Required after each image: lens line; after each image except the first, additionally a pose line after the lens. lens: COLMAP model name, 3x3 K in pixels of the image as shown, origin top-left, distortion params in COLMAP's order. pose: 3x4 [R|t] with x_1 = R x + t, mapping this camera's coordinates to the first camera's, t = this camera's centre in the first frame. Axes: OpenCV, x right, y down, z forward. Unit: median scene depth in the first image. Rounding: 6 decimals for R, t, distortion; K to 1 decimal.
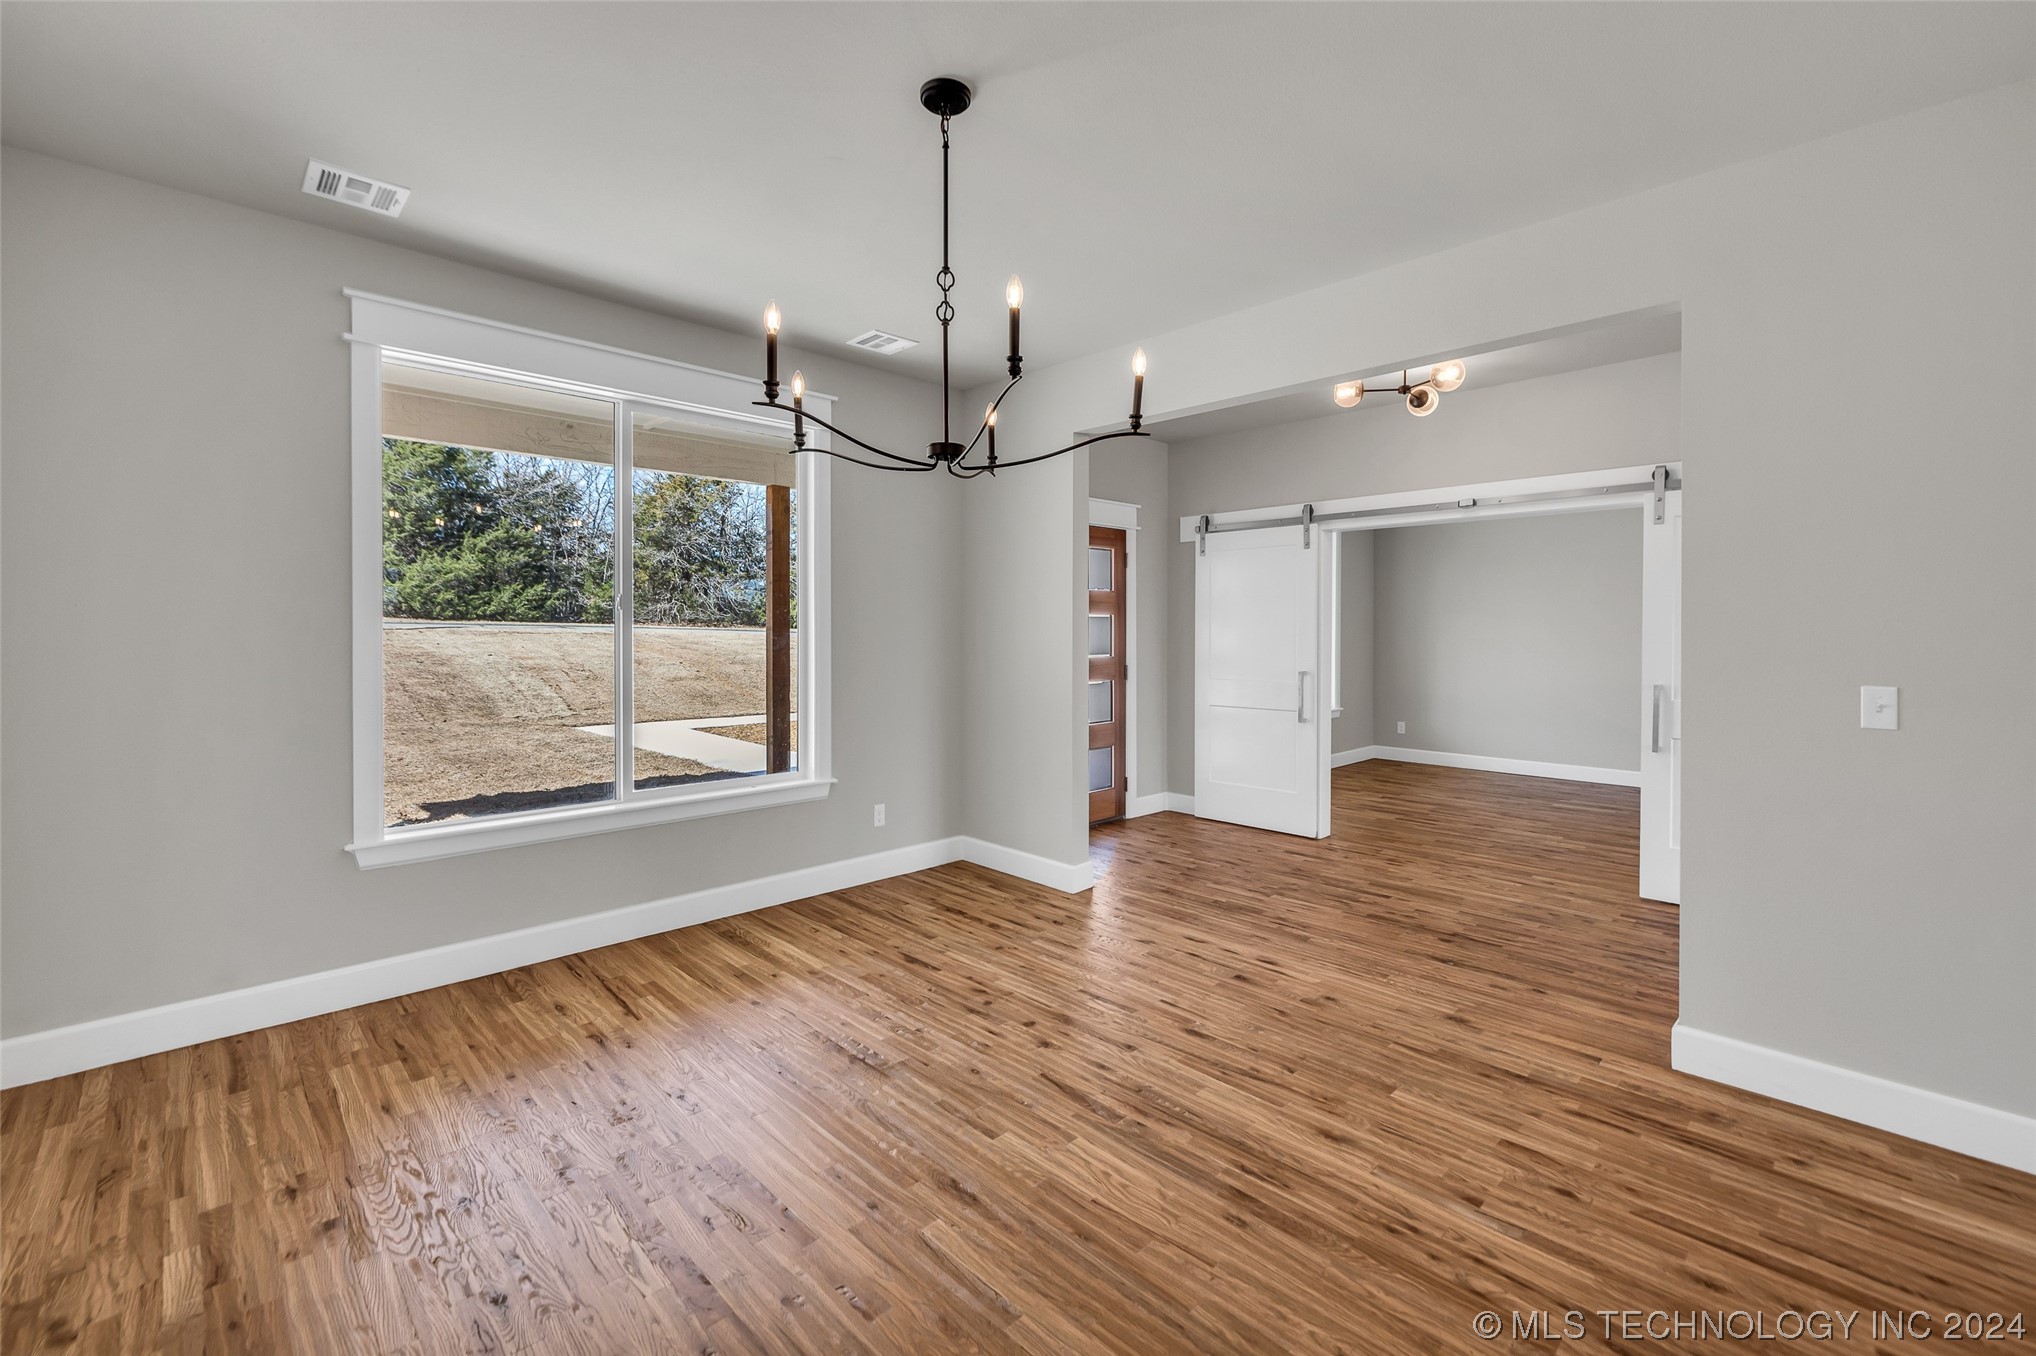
lens RADIAL K [[867.2, 0, 1001.3], [0, 867.2, 658.4], [0, 0, 1]] dist [-0.001011, 0.000670]
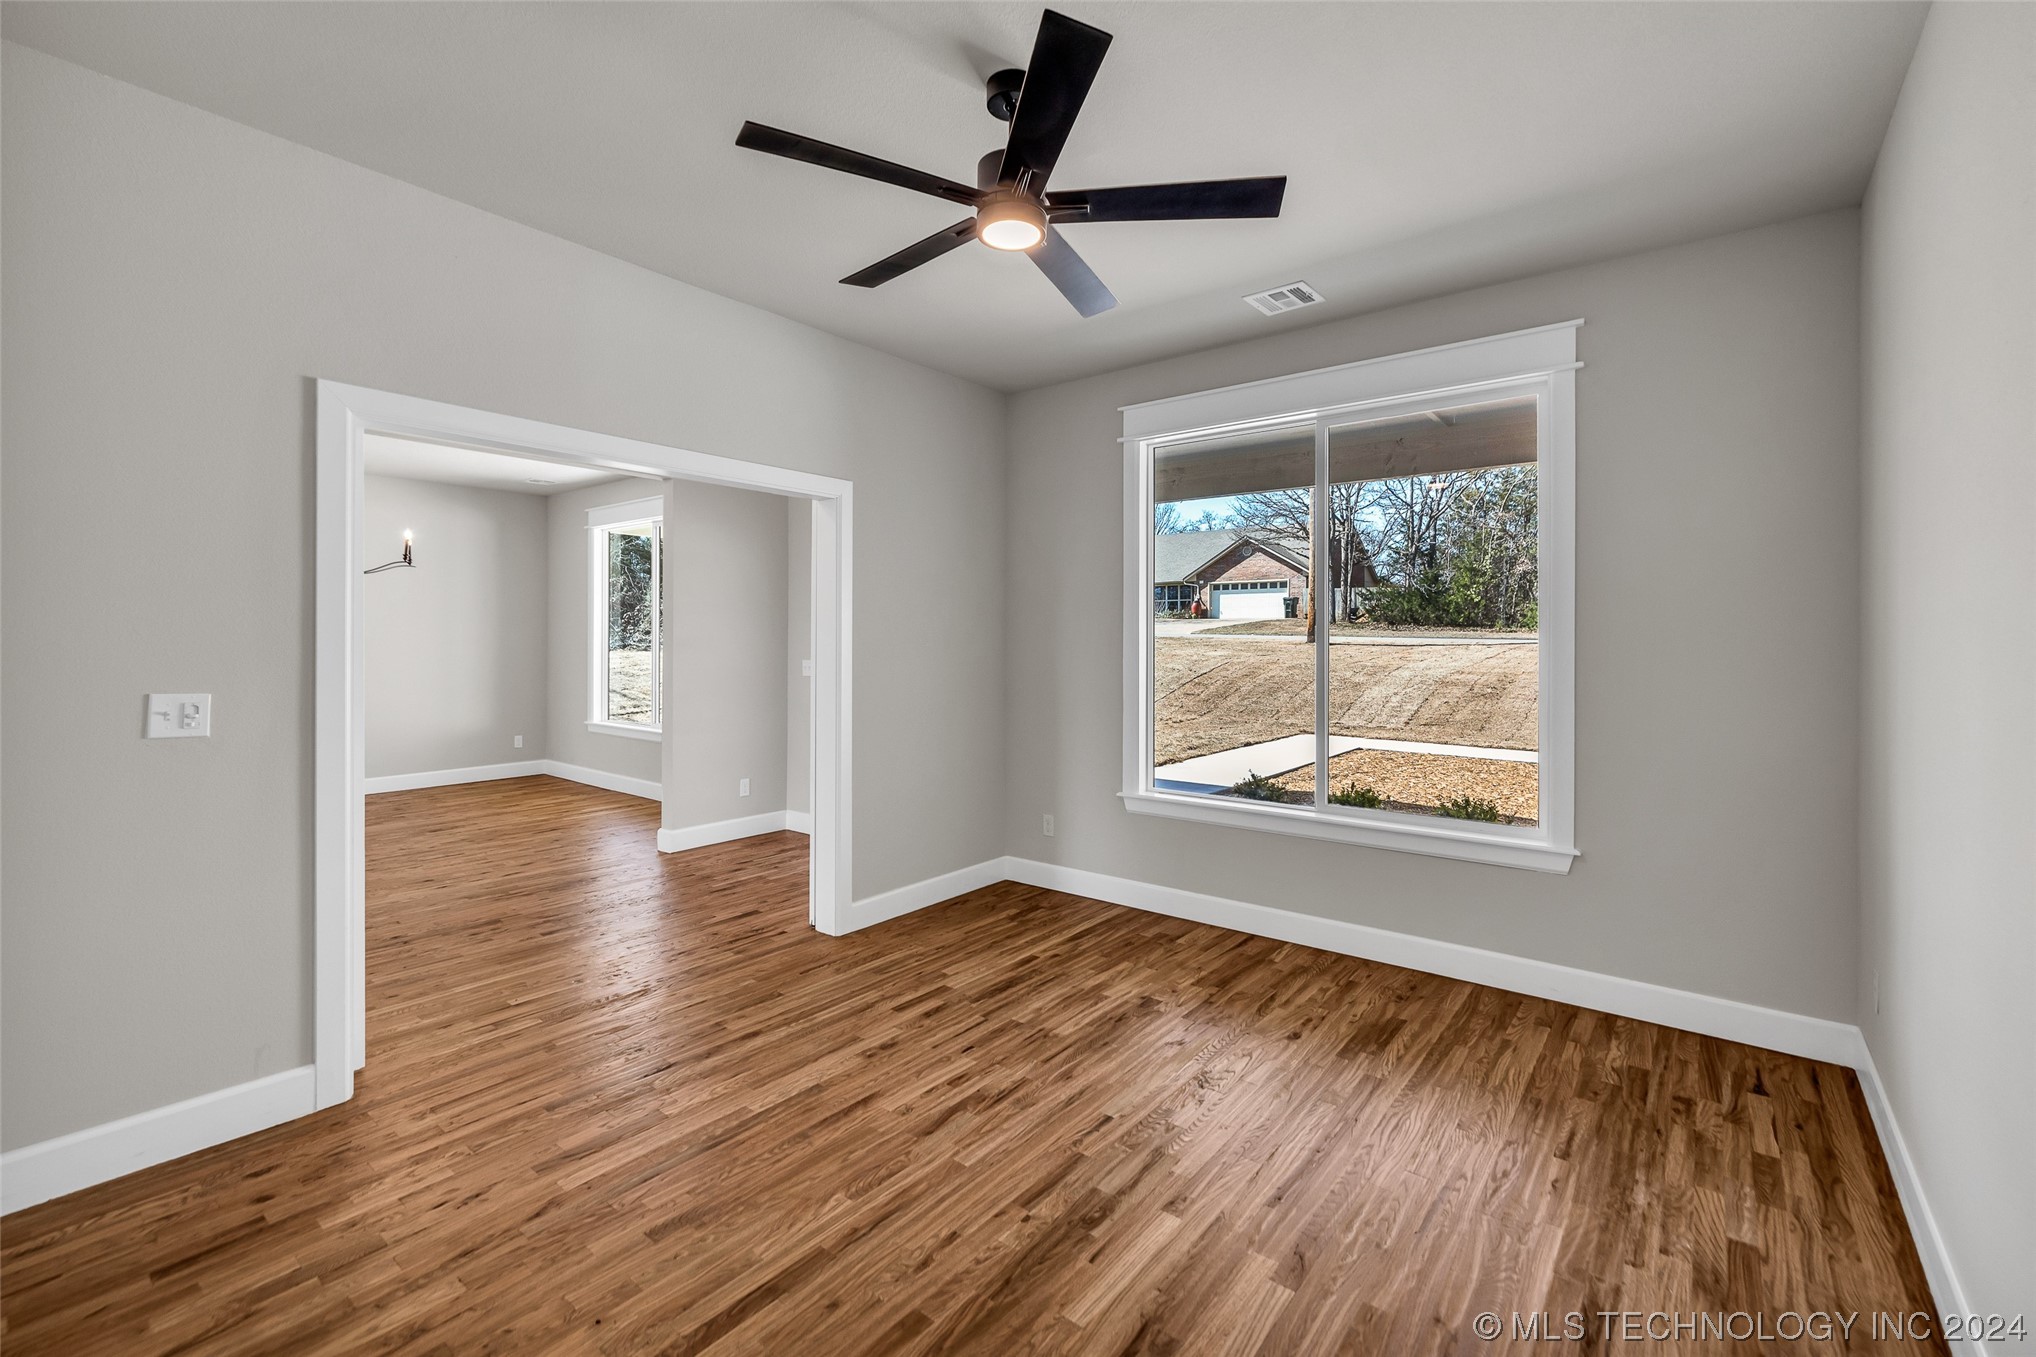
lens RADIAL K [[867.2, 0, 1014.6], [0, 867.2, 653.4], [0, 0, 1]] dist [-0.001011, 0.000670]
pose [[0.139729, 0.015032, -0.990076, 1.967638], [-0.039115, 0.999188, 0.009651, -0.060652], [0.989417, 0.037378, 0.140203, 1.892305]]
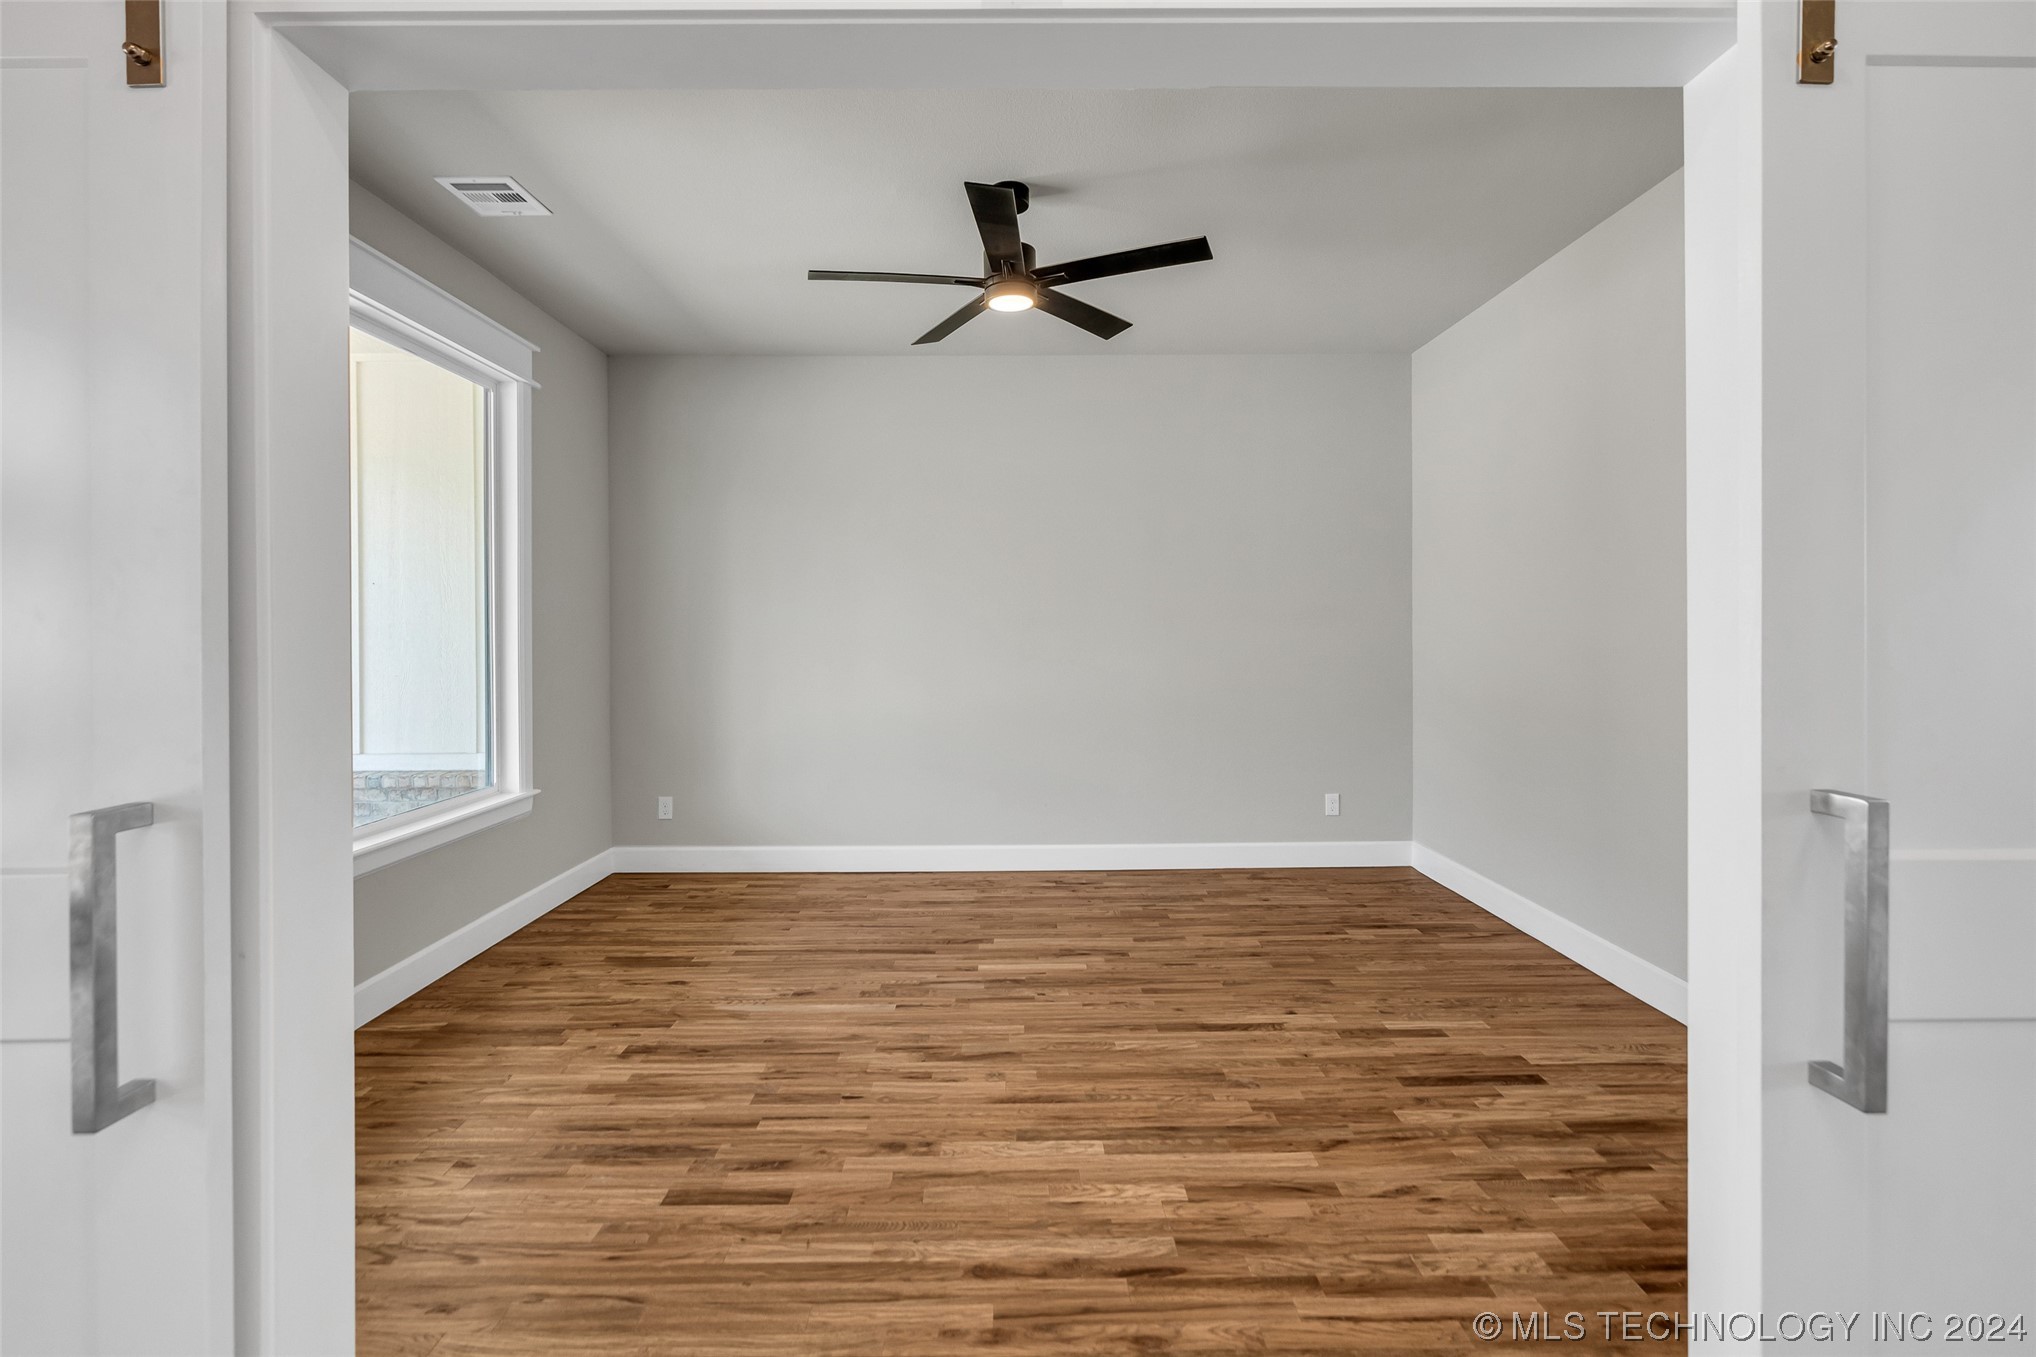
lens RADIAL K [[867.2, 0, 1020.0], [0, 867.2, 651.1], [0, 0, 1]] dist [-0.001011, 0.000670]
pose [[0.678031, -0.015518, 0.734869, 0.620898], [0.029084, 0.999561, -0.005727, -0.014804], [-0.734458, 0.025256, 0.678184, 1.359189]]
